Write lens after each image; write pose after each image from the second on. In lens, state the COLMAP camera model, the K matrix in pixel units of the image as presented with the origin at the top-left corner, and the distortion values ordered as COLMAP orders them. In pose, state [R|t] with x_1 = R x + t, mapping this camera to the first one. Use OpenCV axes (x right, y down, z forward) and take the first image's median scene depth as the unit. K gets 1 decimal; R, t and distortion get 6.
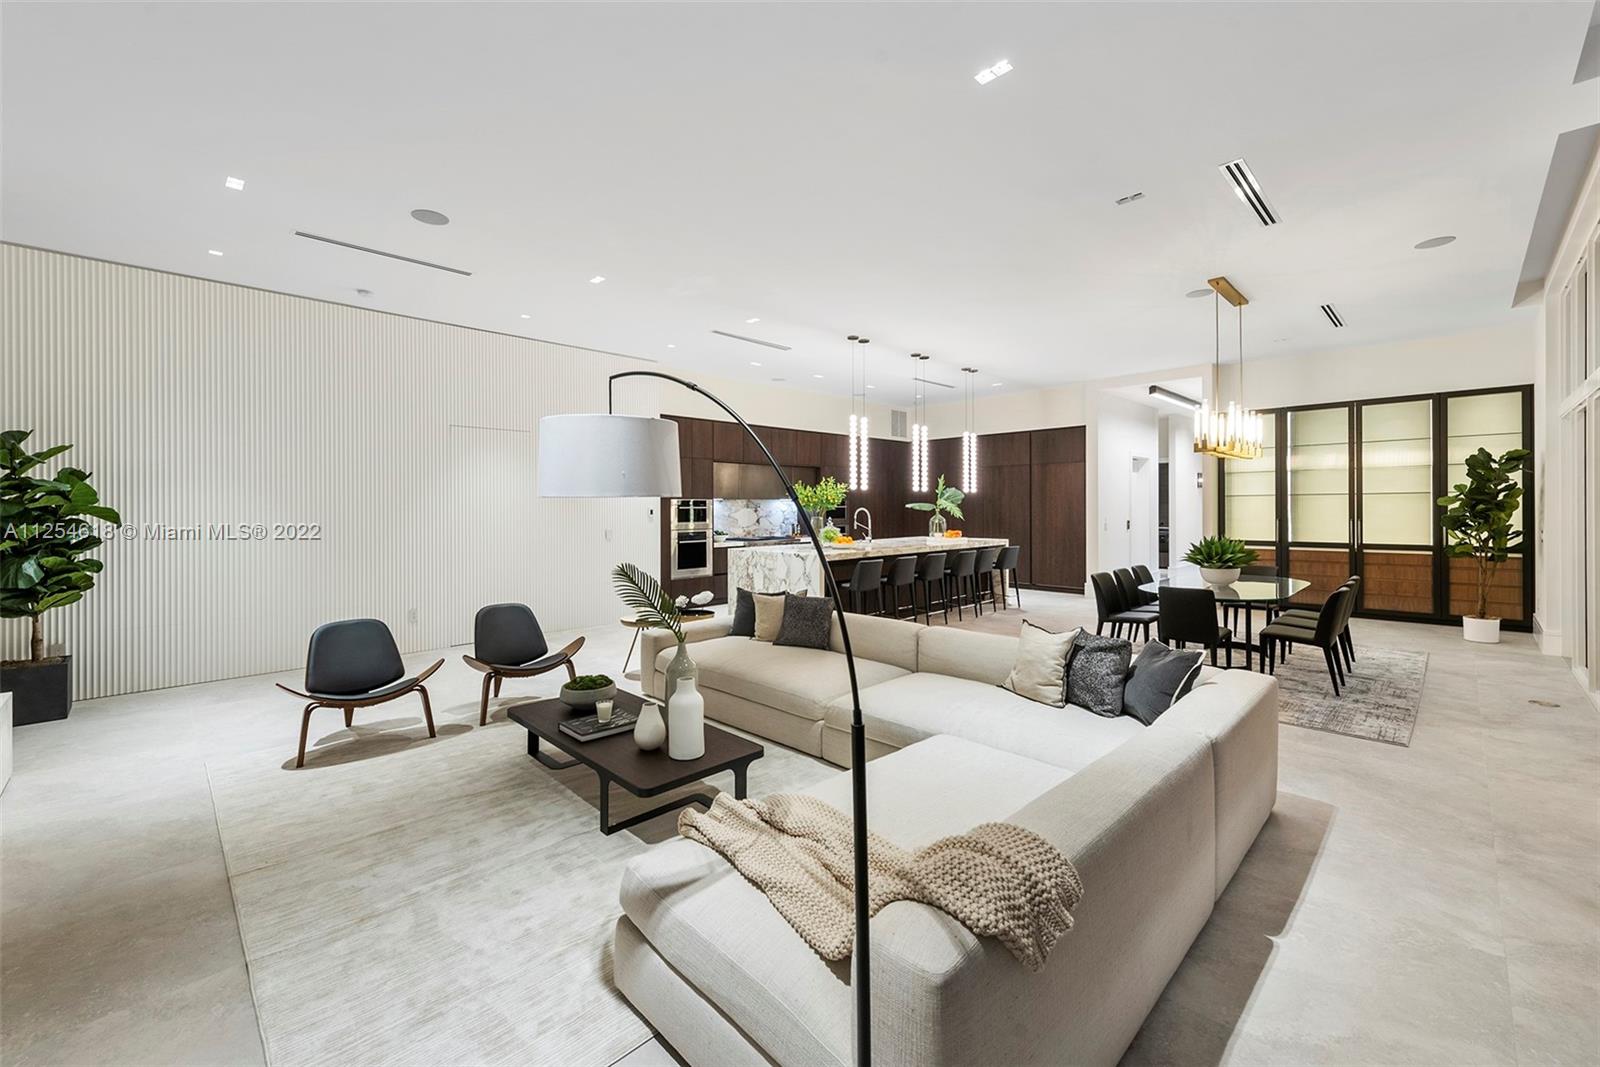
lens RADIAL K [[649.6, 0, 777.4], [0, 649.6, 511.0], [0, 0, 1]] dist [0.002678, 0.000064]
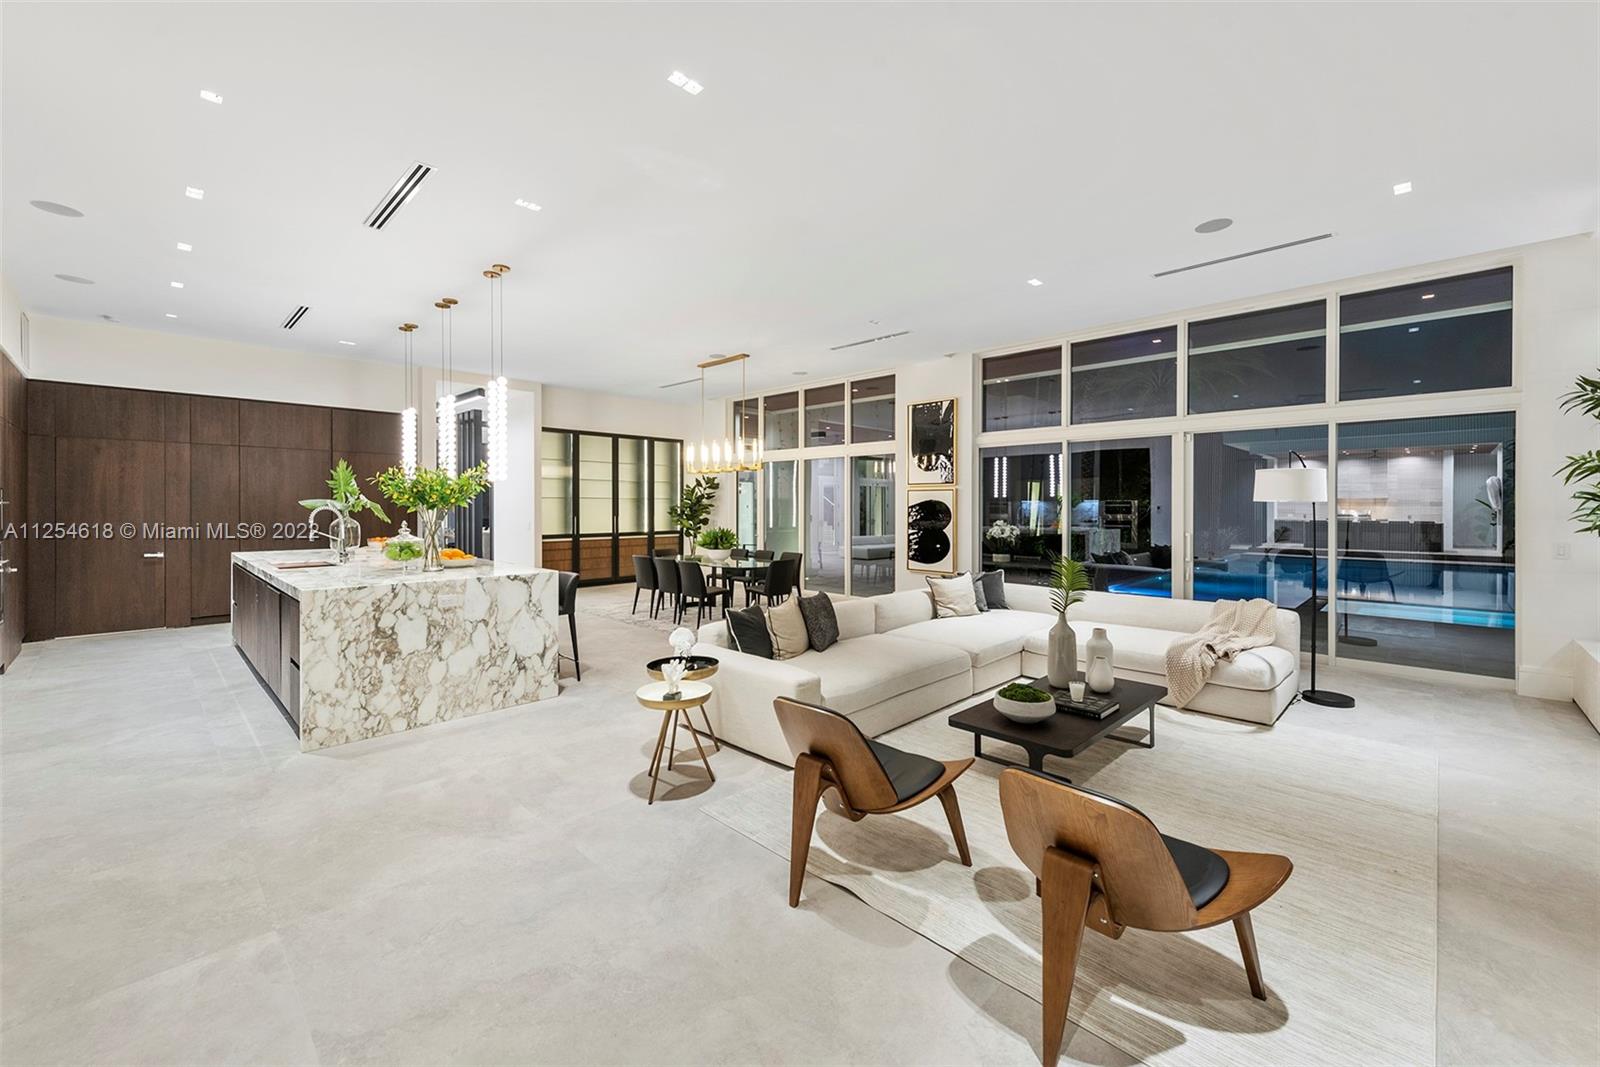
lens RADIAL K [[649.6, 0, 813.1], [0, 649.6, 505.3], [0, 0, 1]] dist [0.002678, 0.000064]
pose [[-0.039793, 0.004766, 0.999197, -0.684082], [0.005213, 0.999976, -0.004562, -0.001826], [-0.999194, 0.005028, -0.039817, 0.756183]]
